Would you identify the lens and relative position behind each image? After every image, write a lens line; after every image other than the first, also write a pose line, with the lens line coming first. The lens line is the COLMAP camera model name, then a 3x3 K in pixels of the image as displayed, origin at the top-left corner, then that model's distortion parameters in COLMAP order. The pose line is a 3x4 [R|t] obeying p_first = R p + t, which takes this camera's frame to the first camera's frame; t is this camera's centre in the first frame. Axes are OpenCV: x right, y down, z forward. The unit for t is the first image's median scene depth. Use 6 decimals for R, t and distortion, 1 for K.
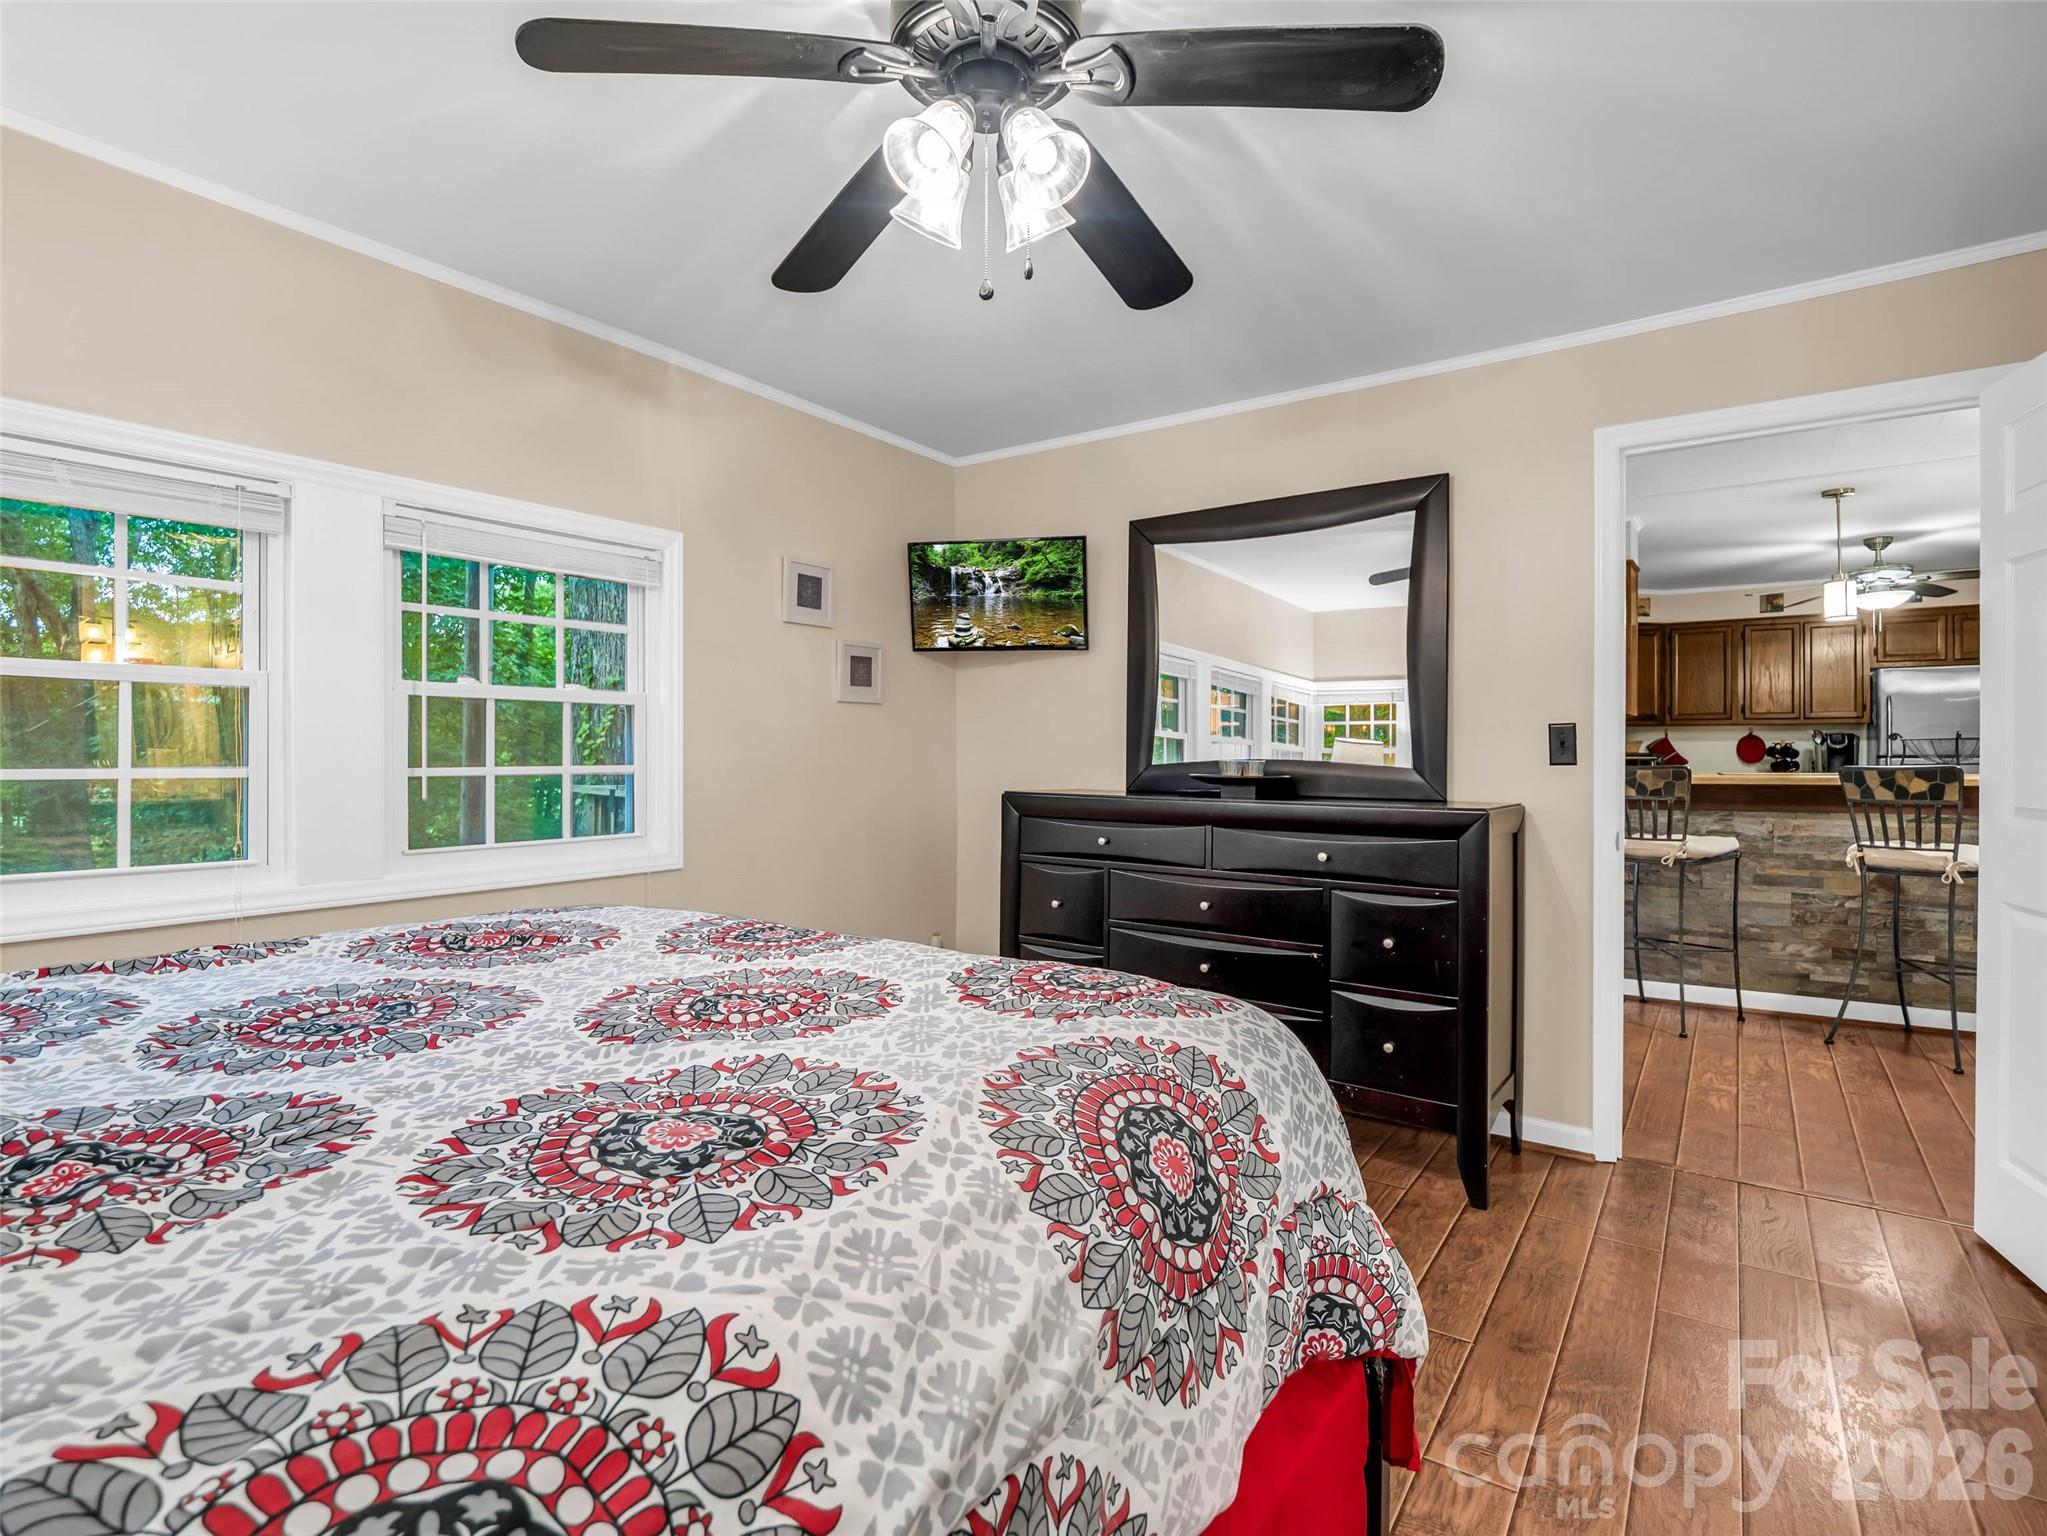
lens RADIAL K [[1006.8, 0, 1021.6], [0, 1006.8, 750.2], [0, 0, 1]] dist [-0.013075, -0.000205]
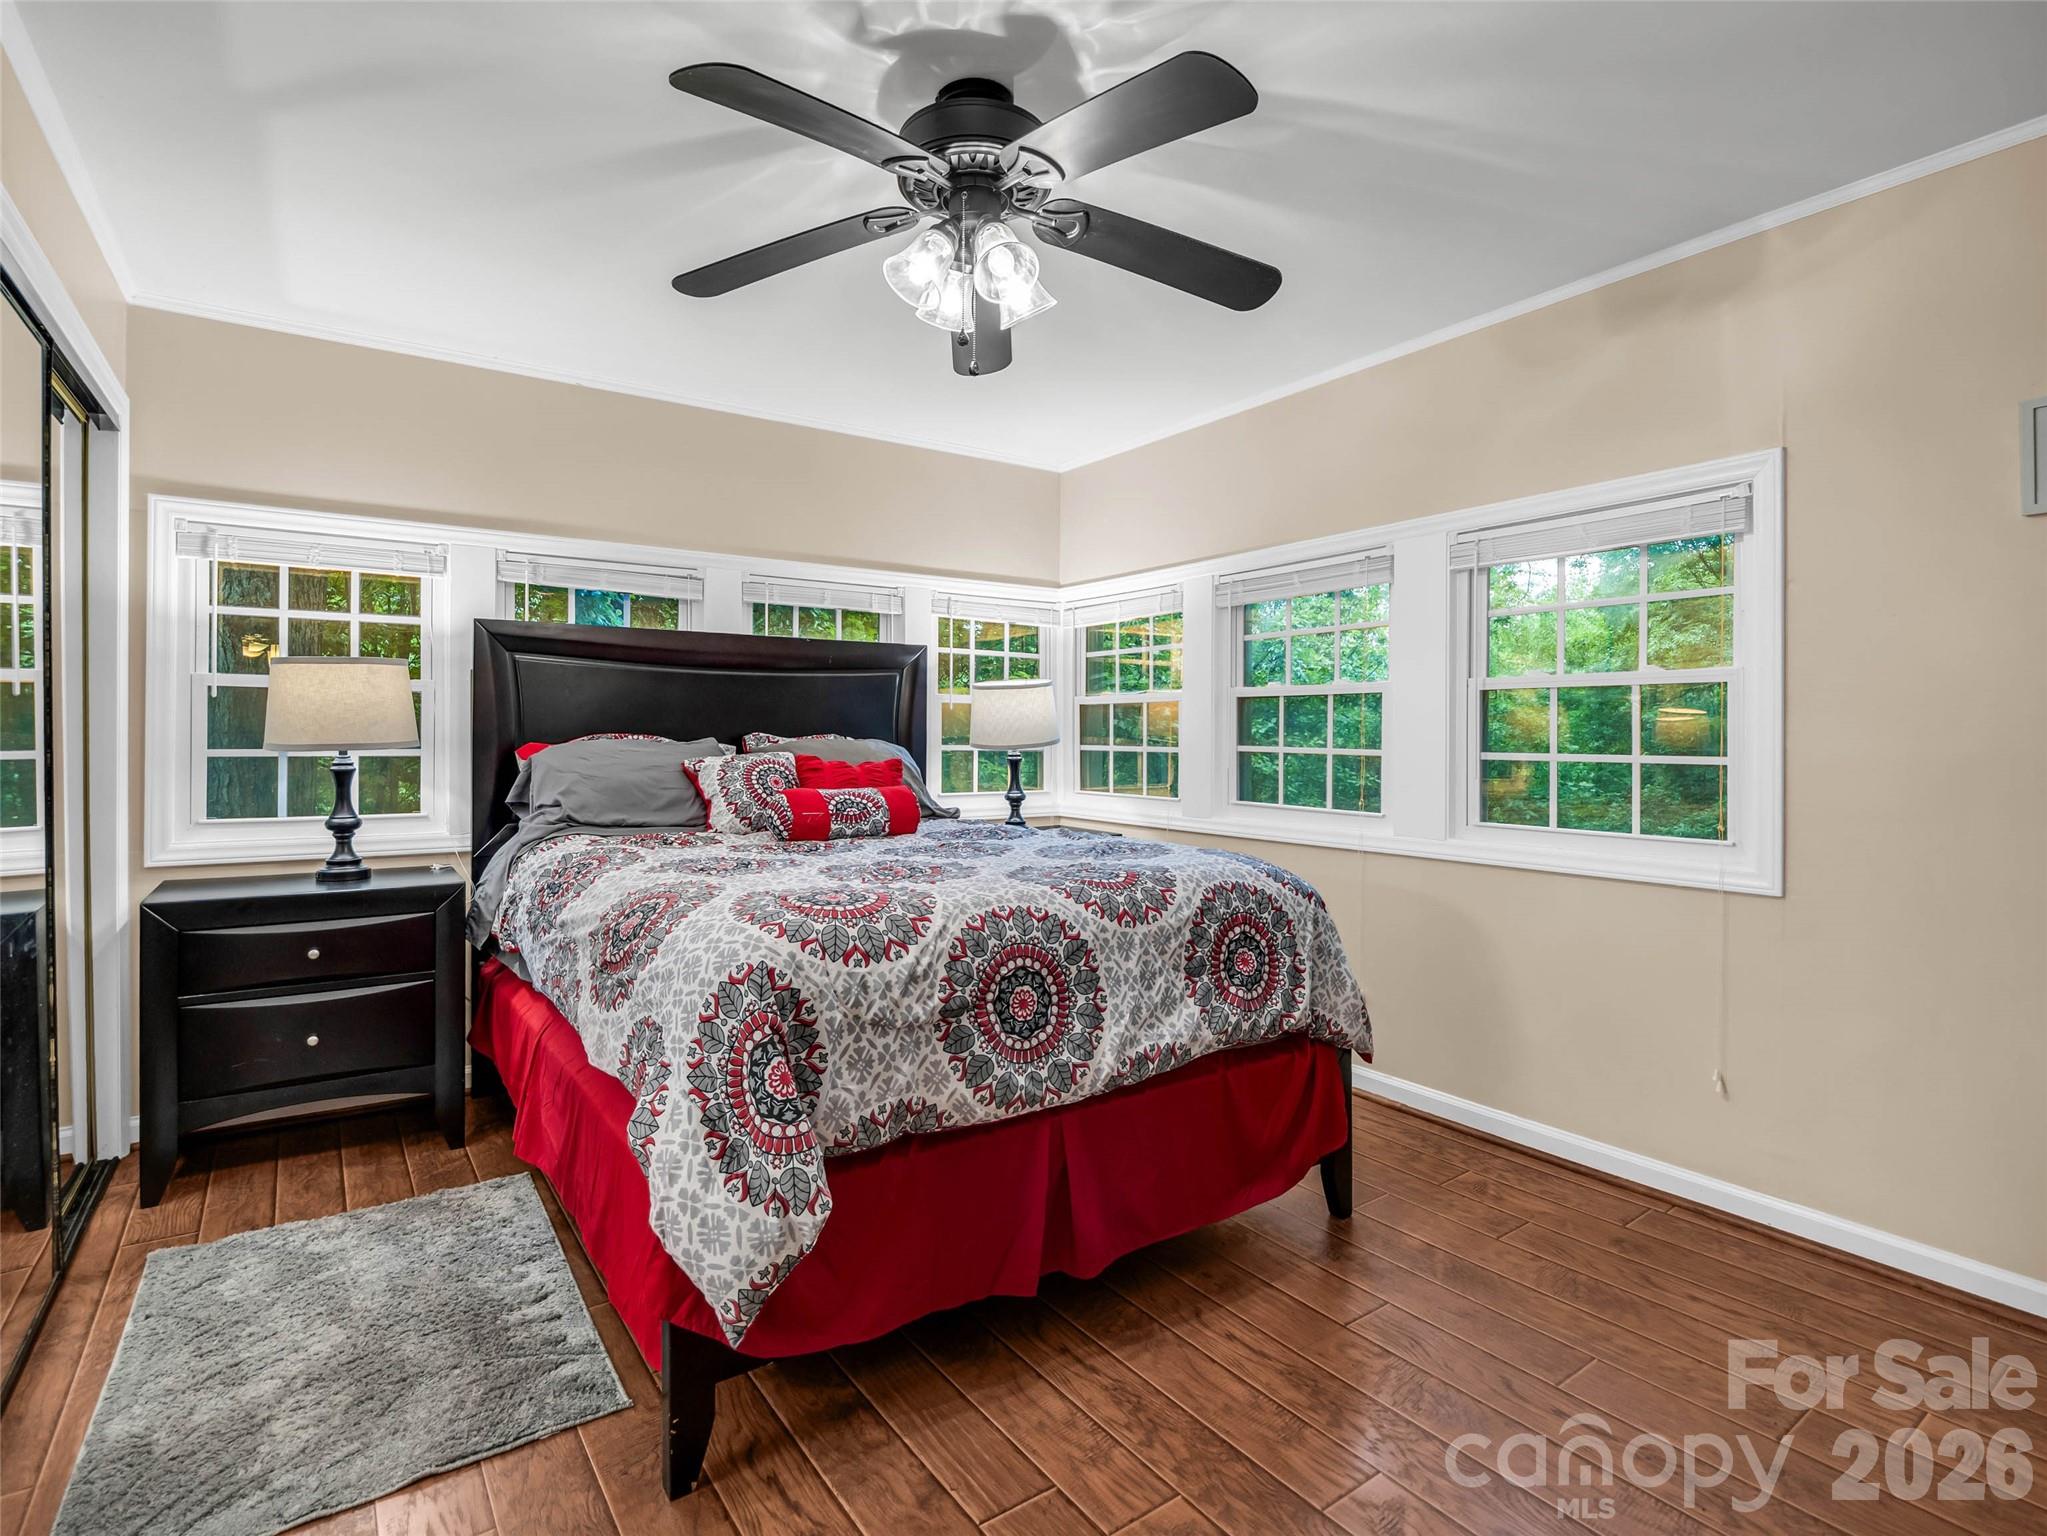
lens RADIAL K [[1006.8, 0, 1021.6], [0, 1006.8, 750.2], [0, 0, 1]] dist [-0.013075, -0.000205]
pose [[-0.322383, 0.011271, -0.946542, 0.583433], [-0.003912, 0.999905, 0.013239, 0.001781], [0.946601, 0.007971, -0.322308, 0.748869]]
